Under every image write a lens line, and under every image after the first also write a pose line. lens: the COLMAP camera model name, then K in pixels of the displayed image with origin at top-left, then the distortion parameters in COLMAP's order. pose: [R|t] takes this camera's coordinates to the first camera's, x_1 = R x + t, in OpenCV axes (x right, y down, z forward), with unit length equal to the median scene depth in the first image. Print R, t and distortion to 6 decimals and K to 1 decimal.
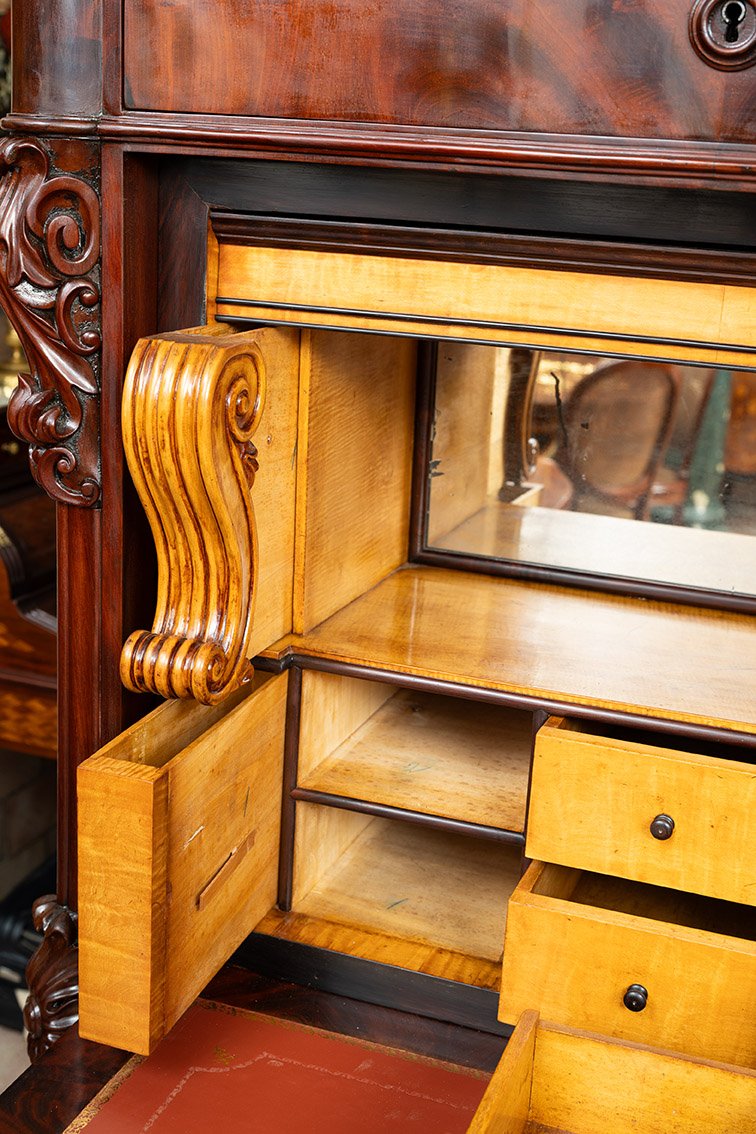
lens RADIAL K [[1495.9, 0, 378.0], [0, 1495.9, 567.0], [0, 0, 1]] dist [0.007468, -0.021474]
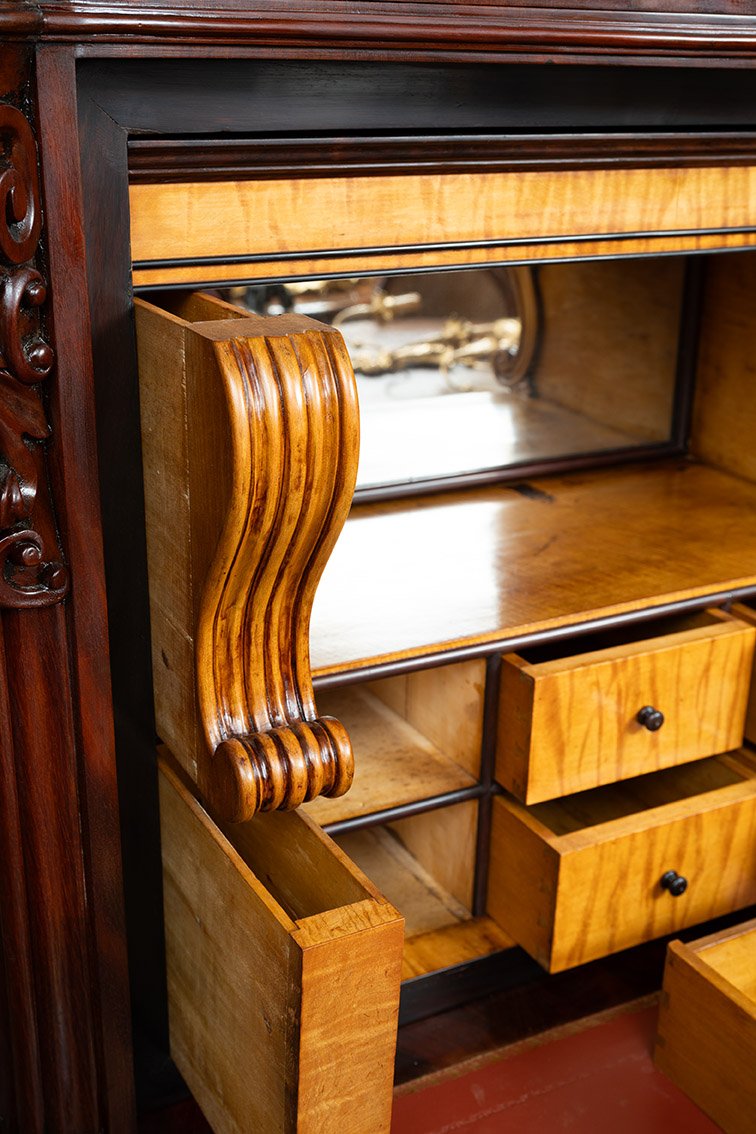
lens RADIAL K [[1376.7, 0, 378.0], [0, 1376.7, 567.0], [0, 0, 1]] dist [-0.011844, 0.019843]
pose [[0.665979, -0.305304, 0.680633, -0.545093], [0.217739, 0.952238, 0.214084, -0.166419], [-0.713485, 0.005625, 0.700648, 0.492526]]
